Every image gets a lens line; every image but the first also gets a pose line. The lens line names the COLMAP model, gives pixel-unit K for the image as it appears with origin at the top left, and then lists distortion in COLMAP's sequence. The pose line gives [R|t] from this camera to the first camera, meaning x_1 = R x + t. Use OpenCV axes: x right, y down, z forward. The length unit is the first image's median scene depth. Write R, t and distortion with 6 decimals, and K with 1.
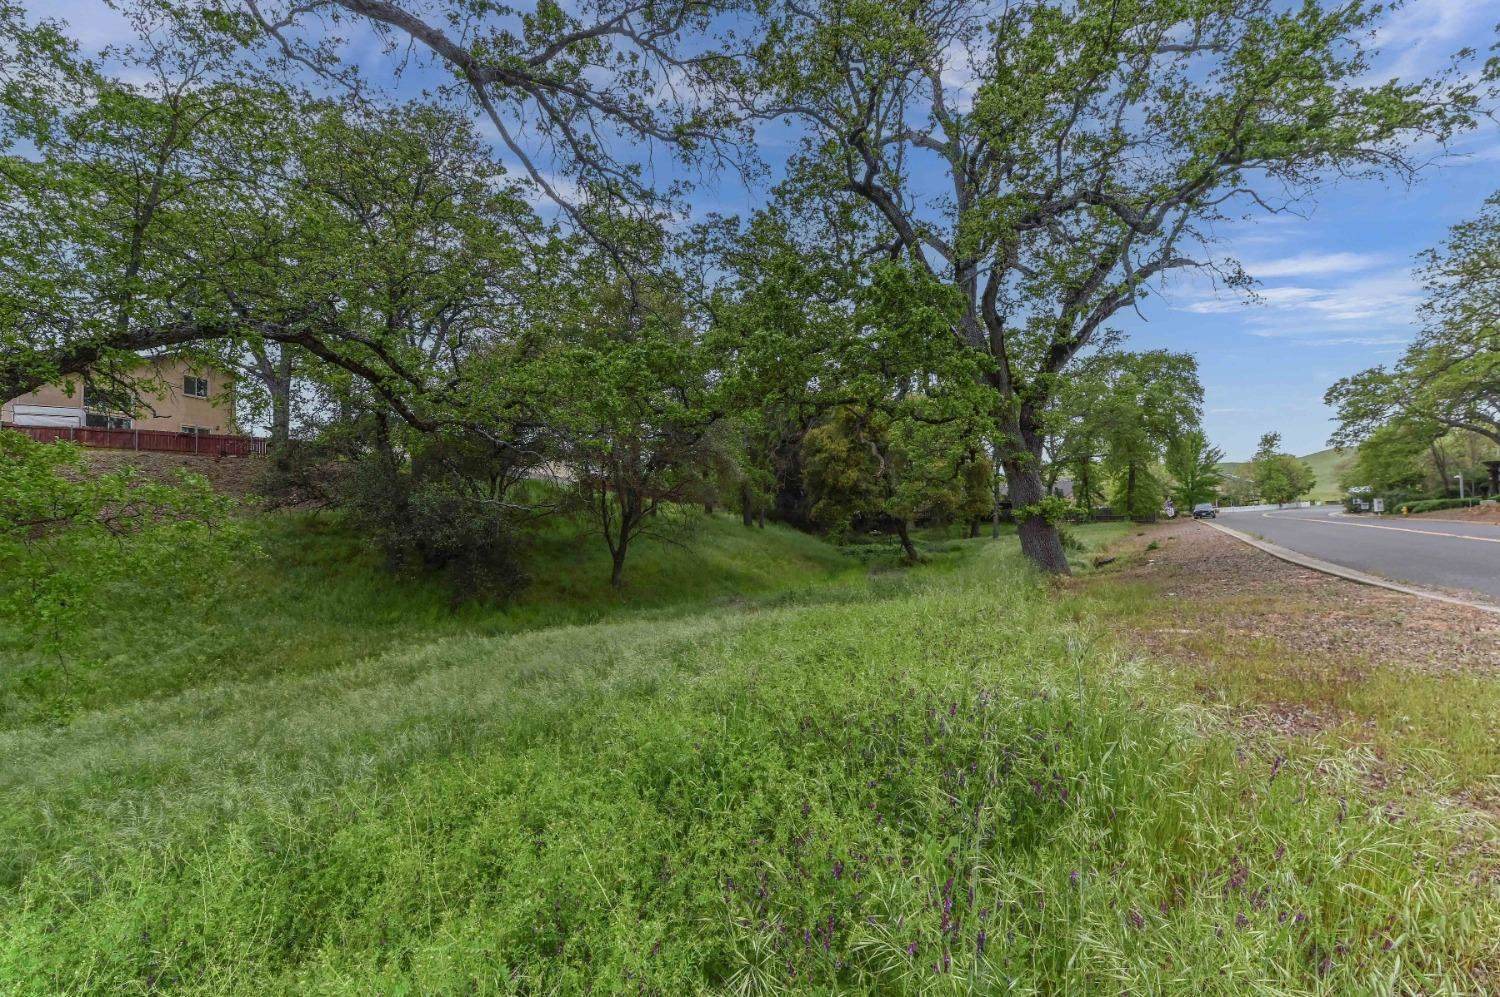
lens RADIAL K [[646.6, 0, 761.8], [0, 646.6, 504.5], [0, 0, 1]] dist [-0.001271, -0.004152]
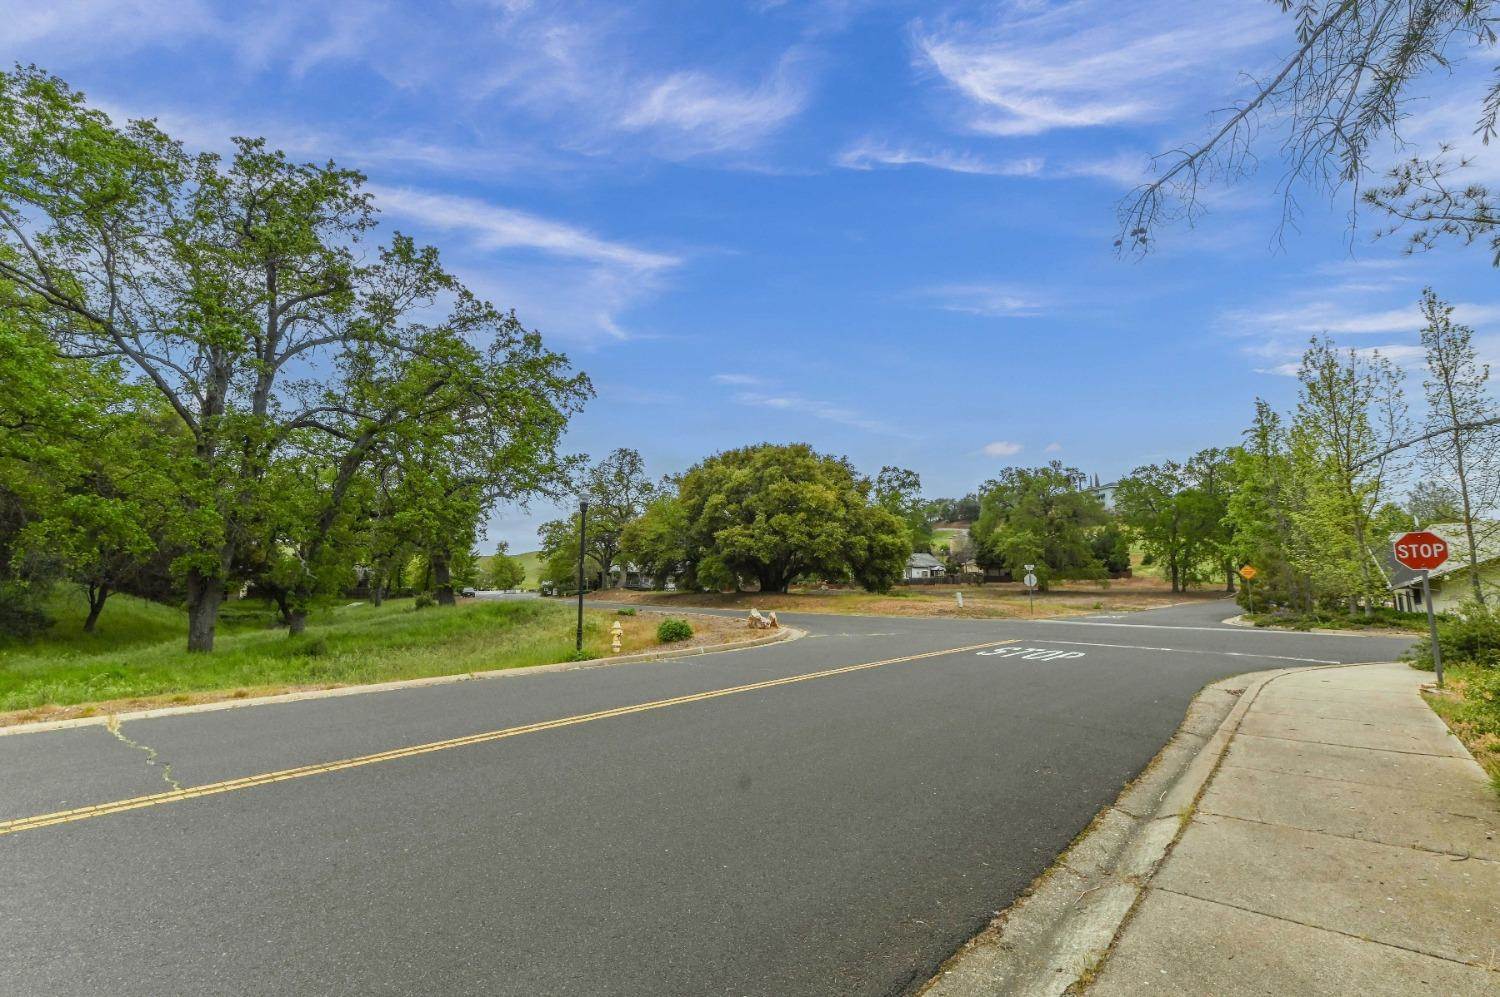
lens RADIAL K [[646.6, 0, 760.9], [0, 646.6, 506.3], [0, 0, 1]] dist [-0.001271, -0.004152]
pose [[0.482367, 0.148312, 0.863323, -0.346694], [-0.038853, 0.988215, -0.148059, 0.008461], [-0.875107, 0.037876, 0.482444, -0.369837]]
